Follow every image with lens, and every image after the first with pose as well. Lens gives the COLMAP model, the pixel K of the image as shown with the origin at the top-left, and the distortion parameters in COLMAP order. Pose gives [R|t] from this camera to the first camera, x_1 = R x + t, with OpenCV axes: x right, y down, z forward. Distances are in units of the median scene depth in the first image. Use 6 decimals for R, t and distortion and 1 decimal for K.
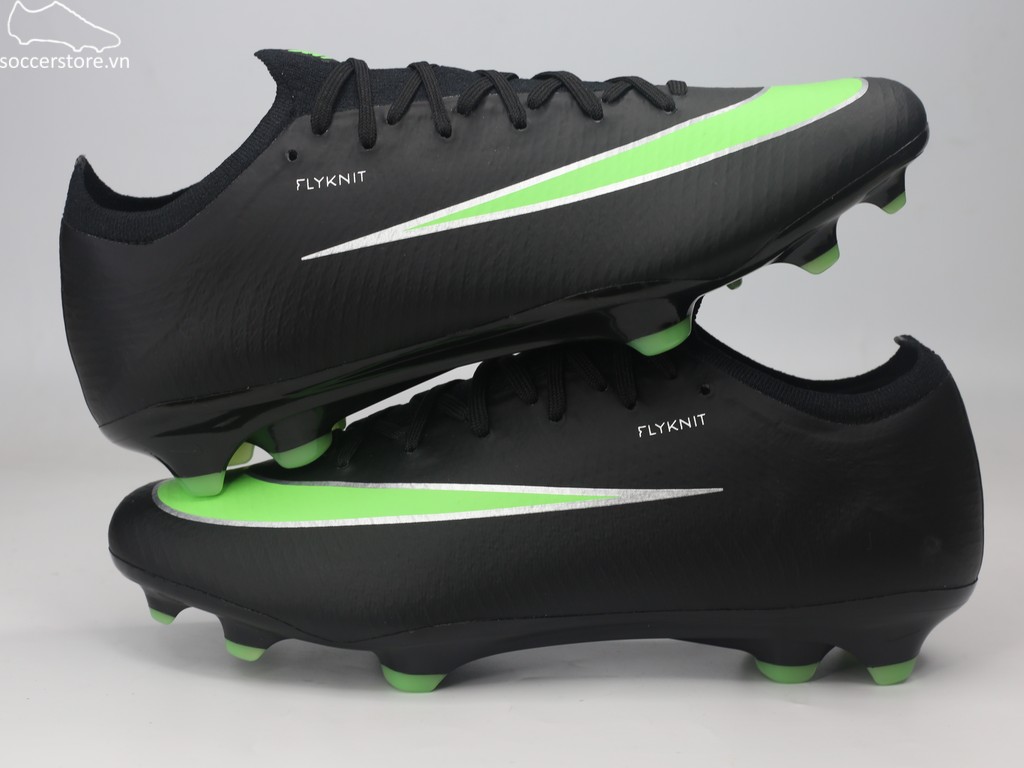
lens RADIAL K [[1896.1, 0, 519.7], [0, 1896.1, 384.2], [0, 0, 1]] dist [-0.135340, 0.000000]
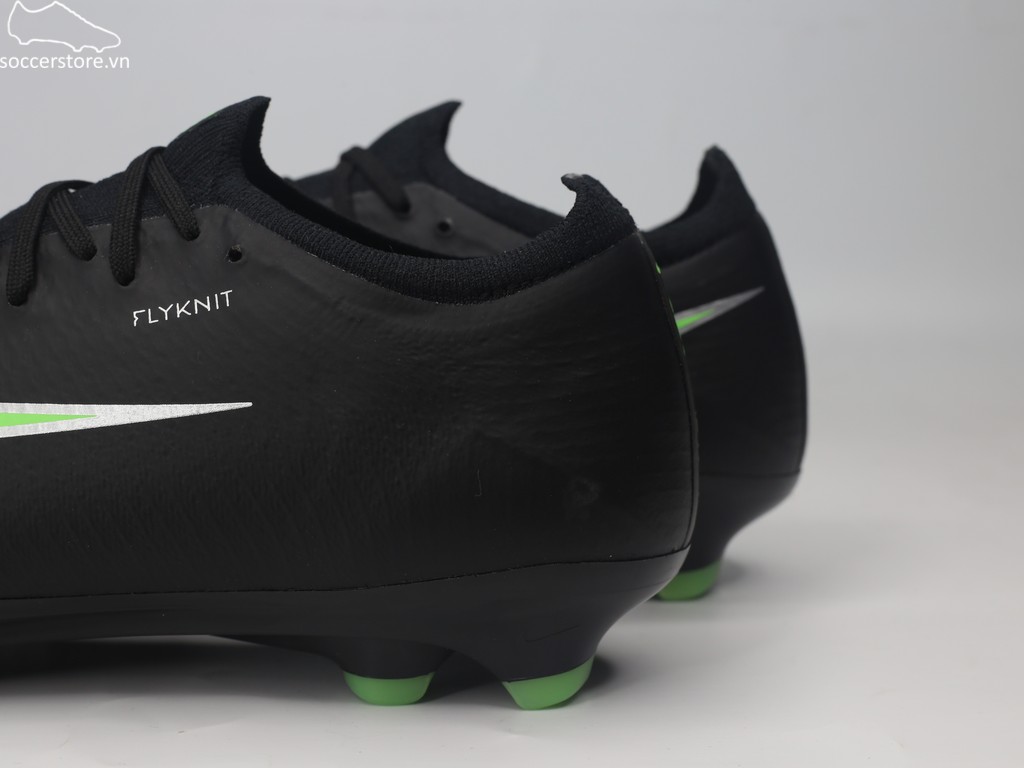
lens RADIAL K [[1896.1, 0, 505.7], [0, 1896.1, 384.7], [0, 0, 1]] dist [-0.135340, 0.000000]
pose [[0.998360, -0.006680, -0.056860, 0.228655], [0.006131, 0.999933, -0.009827, 0.055268], [0.056921, 0.009462, 0.998334, 0.352172]]
